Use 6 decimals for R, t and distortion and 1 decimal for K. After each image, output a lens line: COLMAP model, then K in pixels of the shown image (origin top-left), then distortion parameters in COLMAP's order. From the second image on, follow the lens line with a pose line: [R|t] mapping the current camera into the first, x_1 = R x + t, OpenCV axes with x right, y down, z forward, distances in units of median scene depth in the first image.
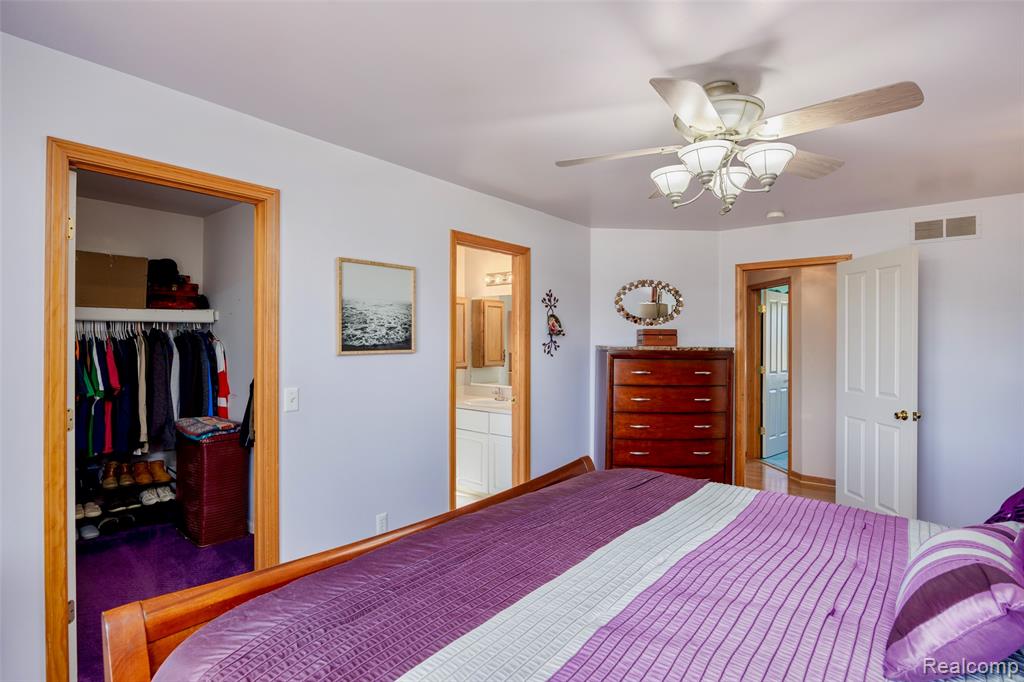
lens RADIAL K [[509.9, 0, 513.9], [0, 509.9, 343.9], [0, 0, 1]] dist [-0.005125, -0.000146]
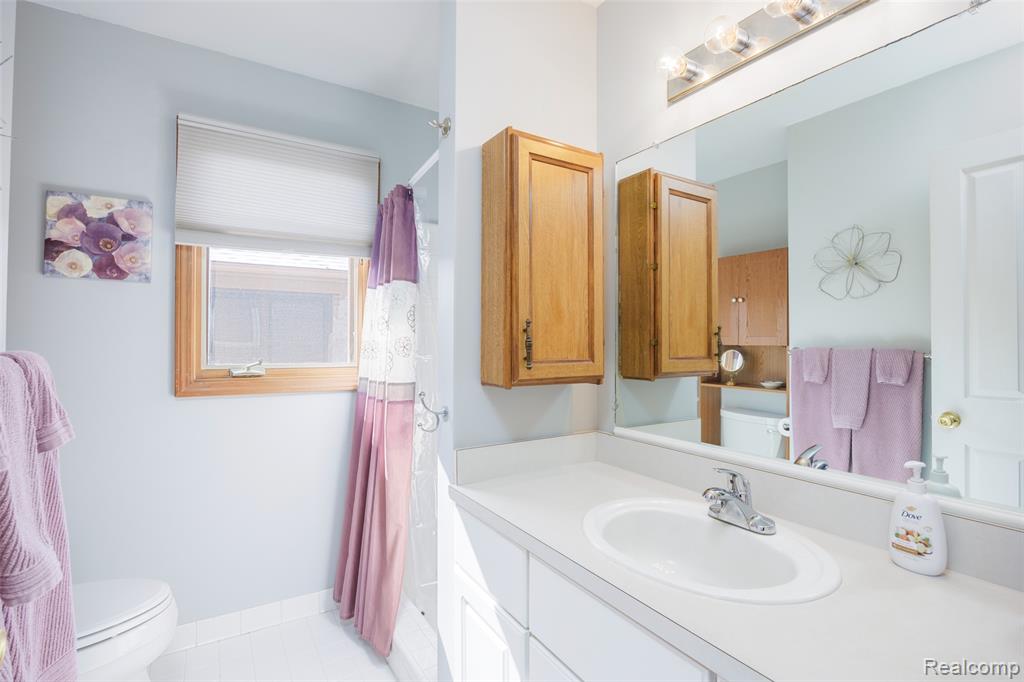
lens RADIAL K [[477.9, 0, 511.0], [0, 477.9, 339.2], [0, 0, 1]] dist [-0.000238, -0.000021]
pose [[0.942843, -0.005565, -0.333190, -0.045294], [0.000326, 0.999875, -0.015779, 0.025669], [0.333237, 0.014769, 0.942728, 0.685965]]
